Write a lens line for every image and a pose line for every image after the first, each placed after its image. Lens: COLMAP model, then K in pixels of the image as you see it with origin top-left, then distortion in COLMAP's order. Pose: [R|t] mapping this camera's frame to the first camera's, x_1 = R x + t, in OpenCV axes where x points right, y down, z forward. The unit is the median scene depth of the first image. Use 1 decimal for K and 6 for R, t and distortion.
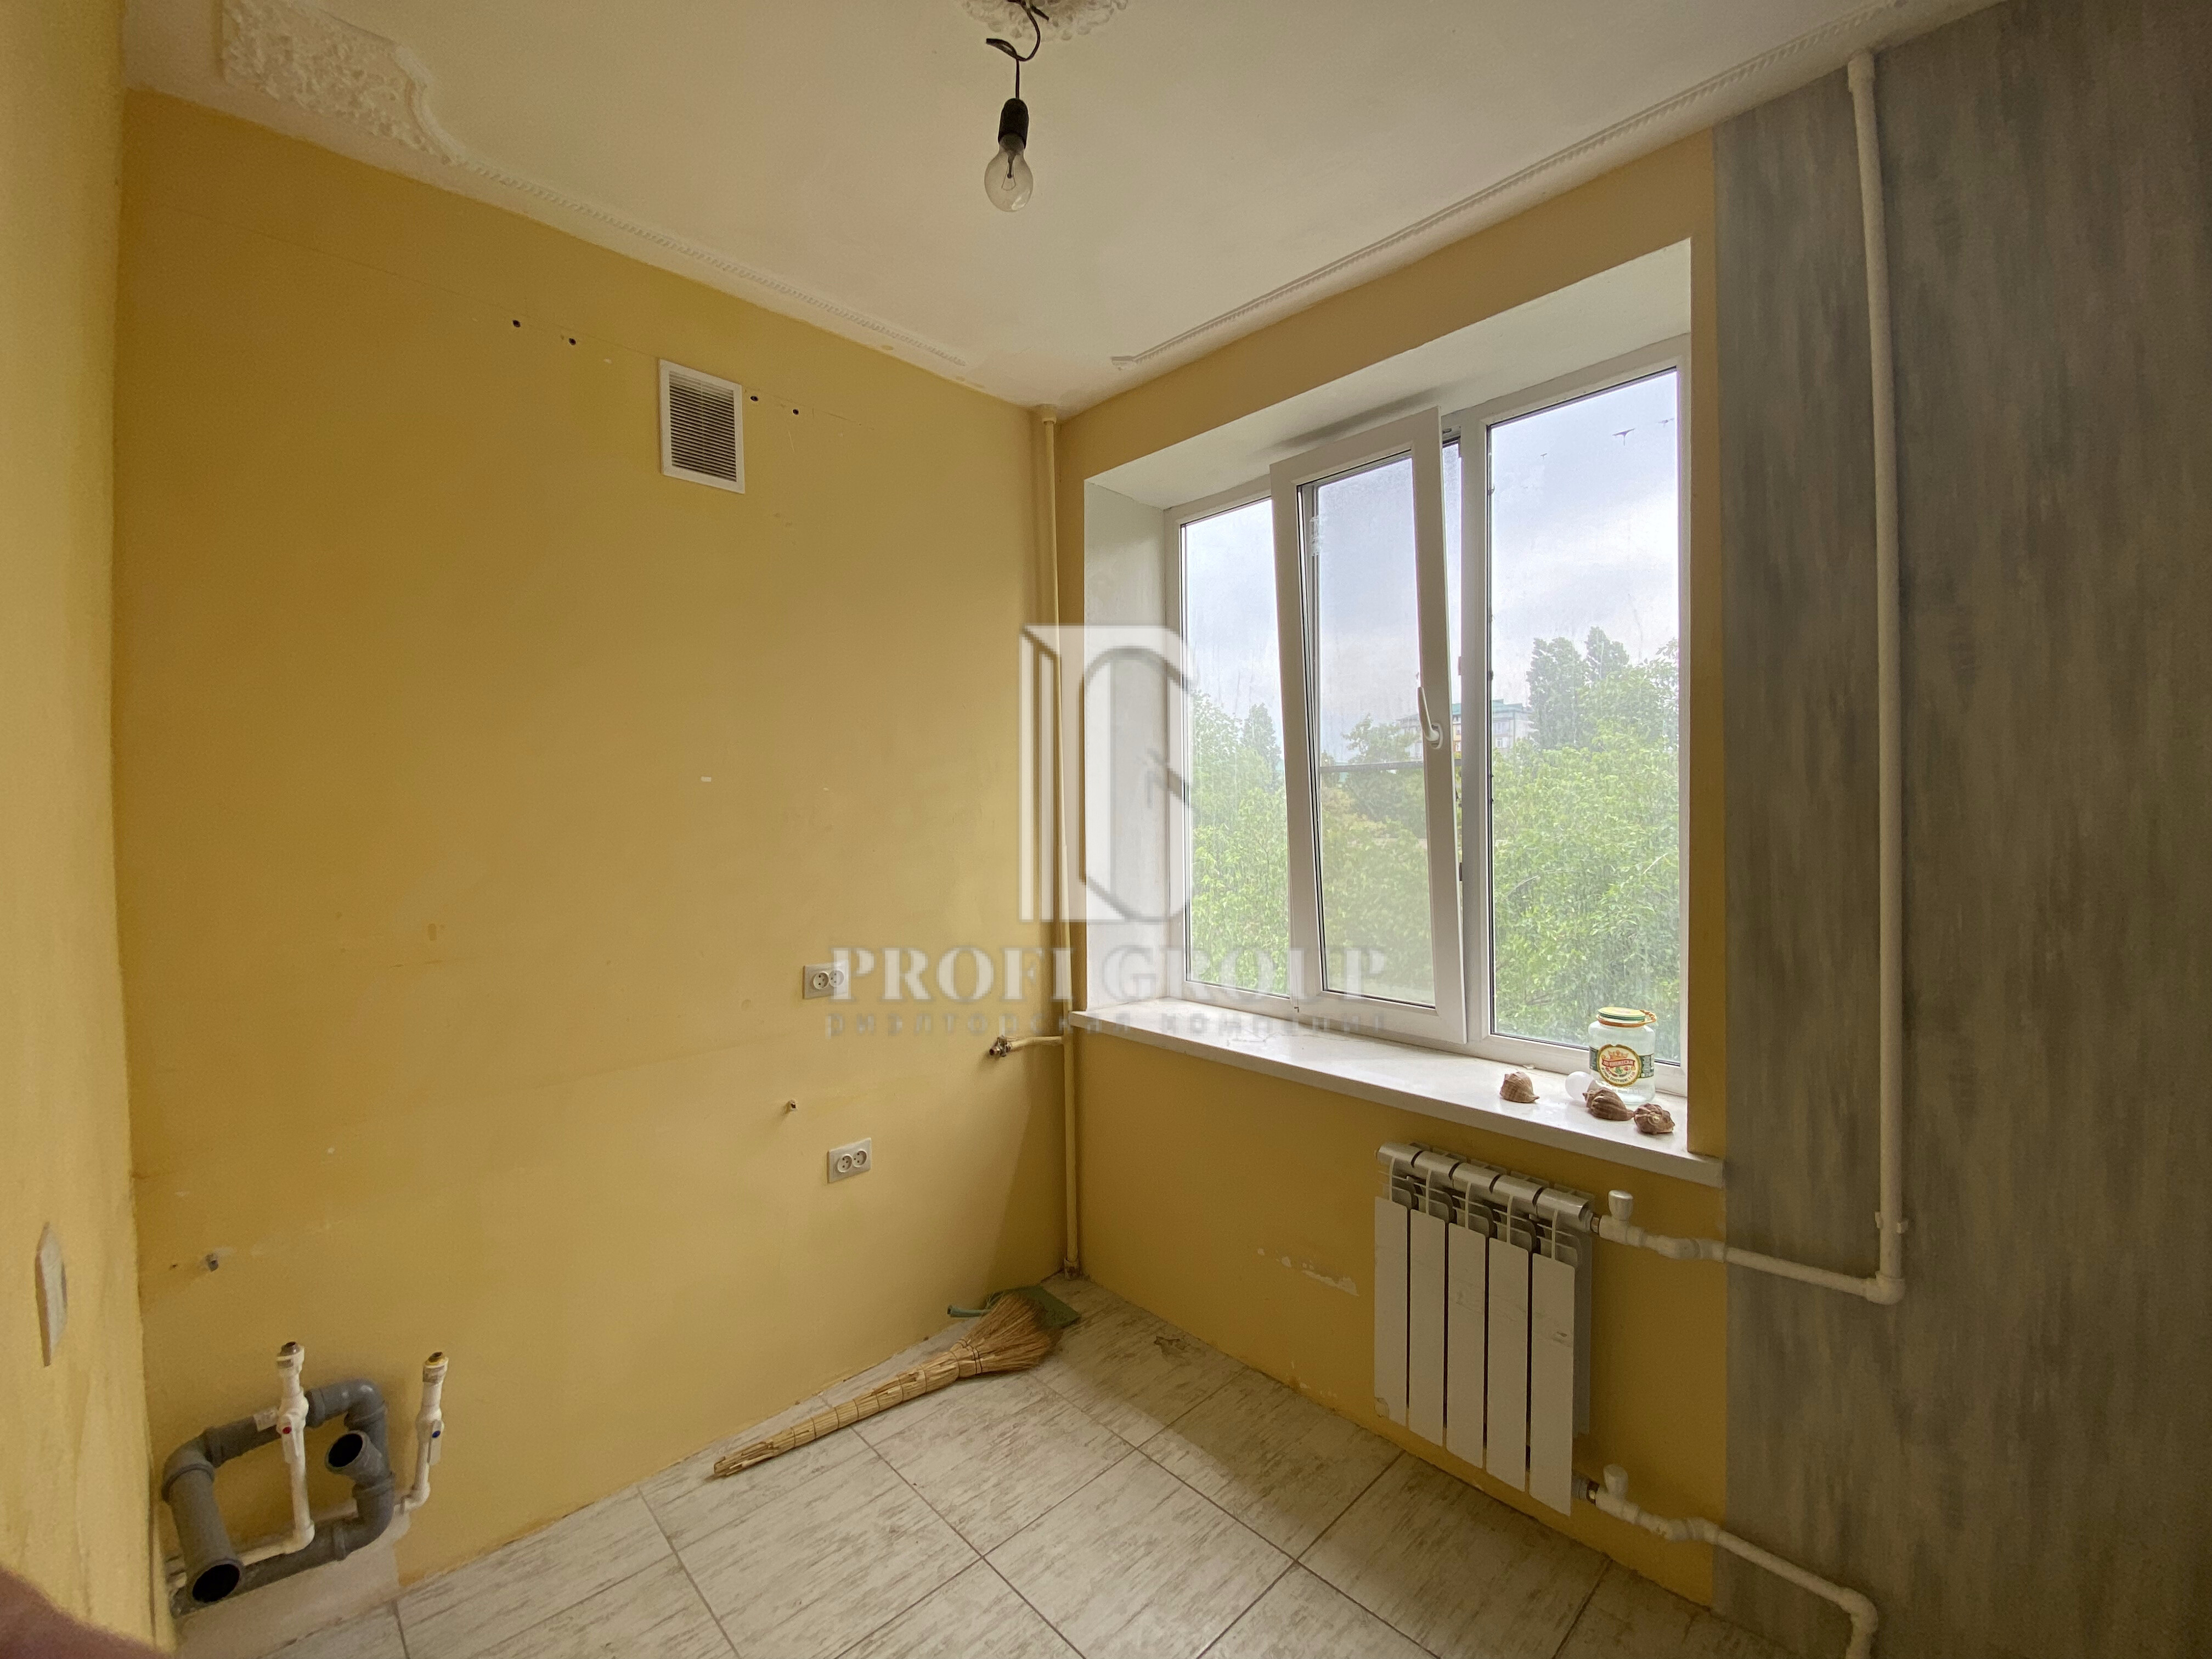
lens RADIAL K [[880.0, 0, 1130.1], [0, 880.0, 813.5], [0, 0, 1]] dist [-0.034327, -0.001399]
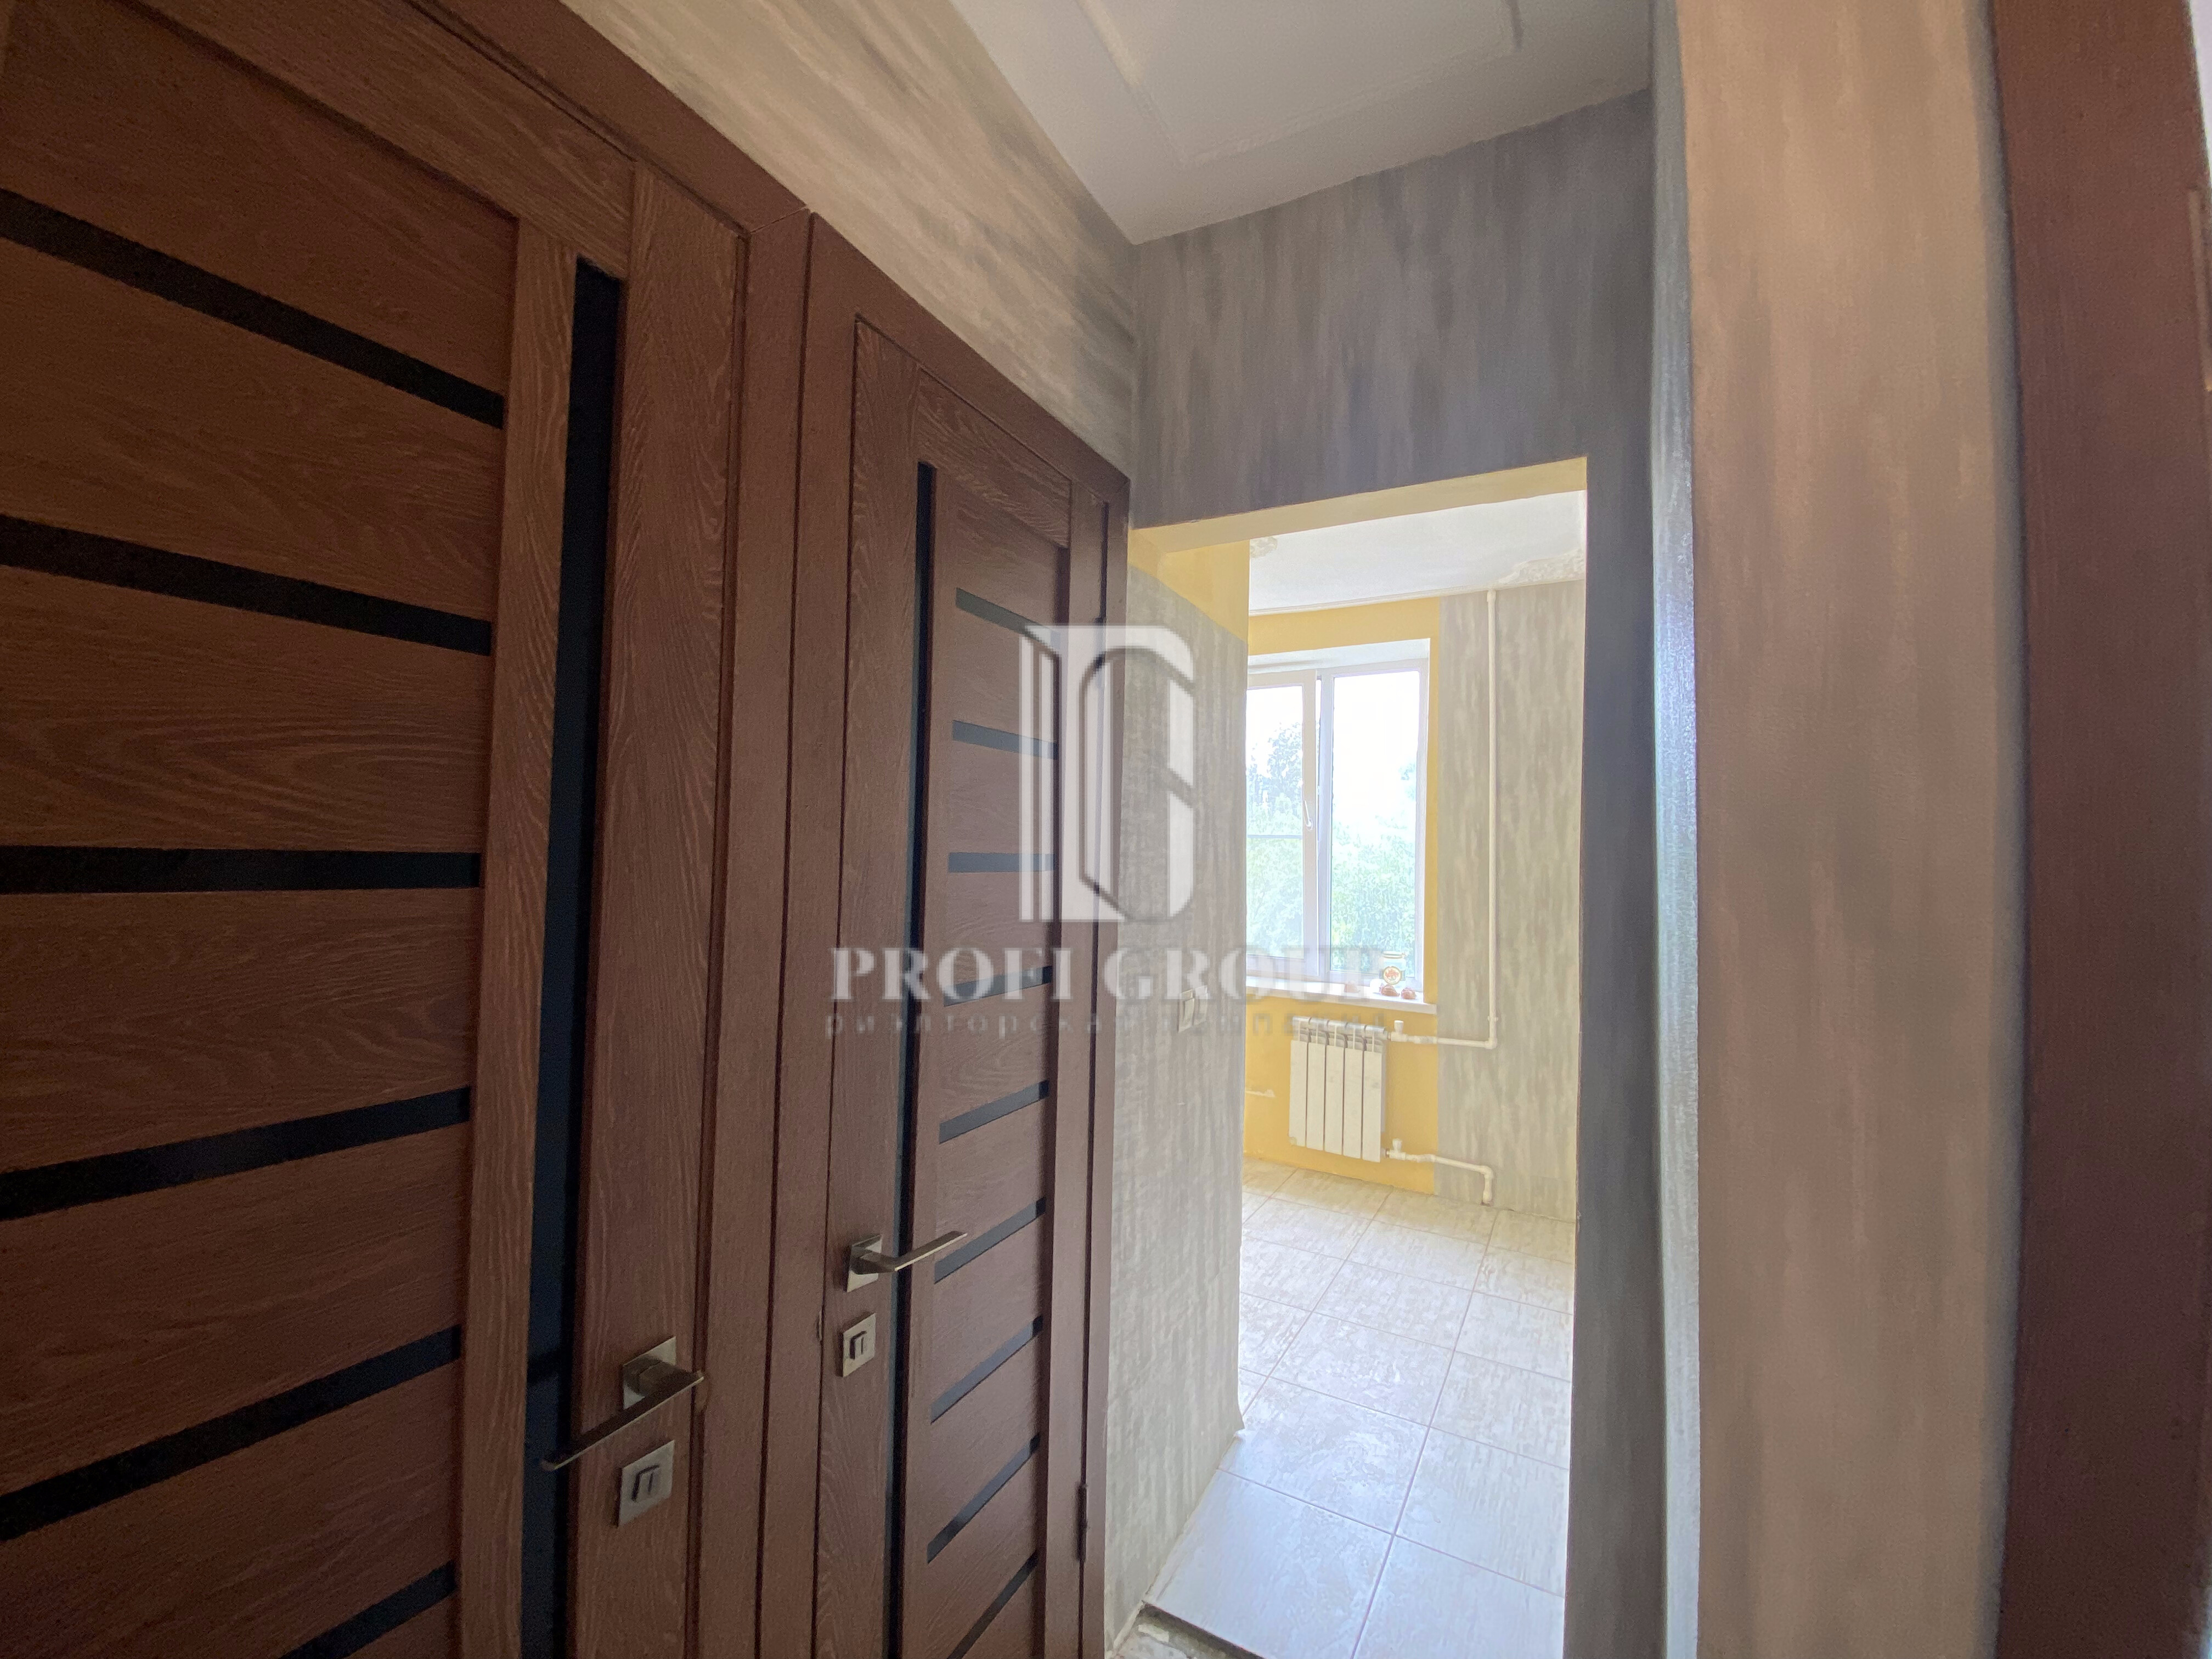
lens RADIAL K [[880.0, 0, 1104.1], [0, 880.0, 820.2], [0, 0, 1]] dist [-0.034327, -0.001399]
pose [[0.959418, 0.040169, 0.279111, -0.990054], [-0.028167, 0.998503, -0.046878, 0.011514], [-0.280576, 0.037114, 0.959114, -1.216189]]
